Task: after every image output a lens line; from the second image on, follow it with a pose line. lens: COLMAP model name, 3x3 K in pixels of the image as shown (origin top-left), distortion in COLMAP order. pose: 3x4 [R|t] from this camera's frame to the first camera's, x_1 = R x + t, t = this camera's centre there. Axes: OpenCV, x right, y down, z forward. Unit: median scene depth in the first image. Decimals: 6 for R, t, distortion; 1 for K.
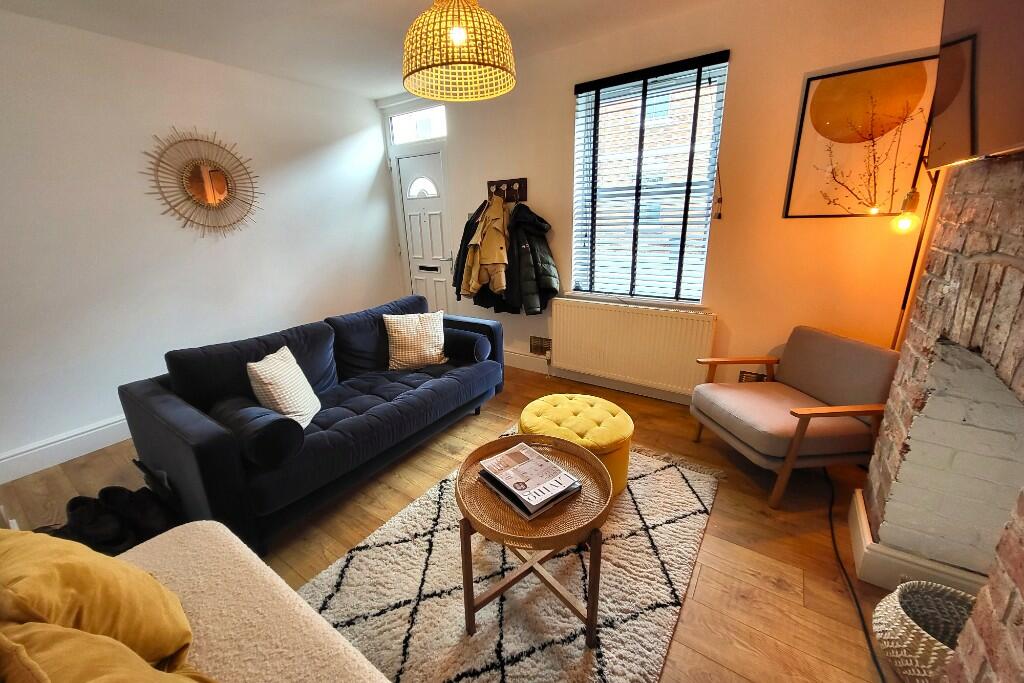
lens RADIAL K [[395.8, 0, 506.7], [0, 395.8, 332.9], [0, 0, 1]] dist [0.016518, 0.000011]
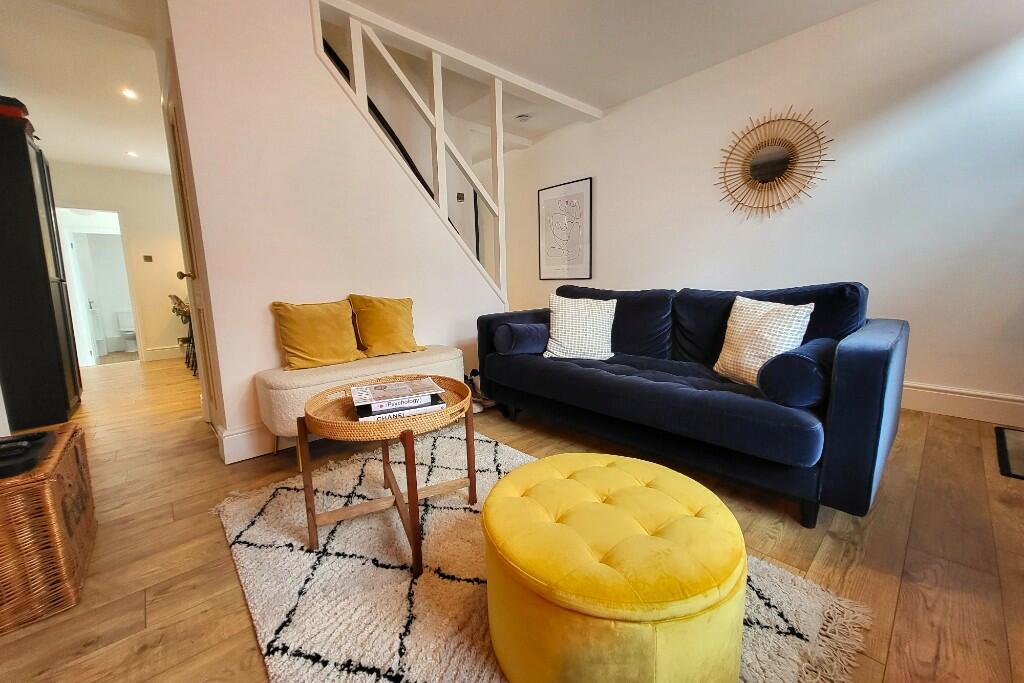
lens RADIAL K [[411.4, 0, 501.0], [0, 411.4, 335.1], [0, 0, 1]] dist [0.001879, 0.000008]
pose [[-0.247160, 0.162050, -0.955328, 0.833026], [-0.246074, 0.943098, 0.223639, -0.063715], [0.937208, 0.290356, -0.193219, 1.238340]]
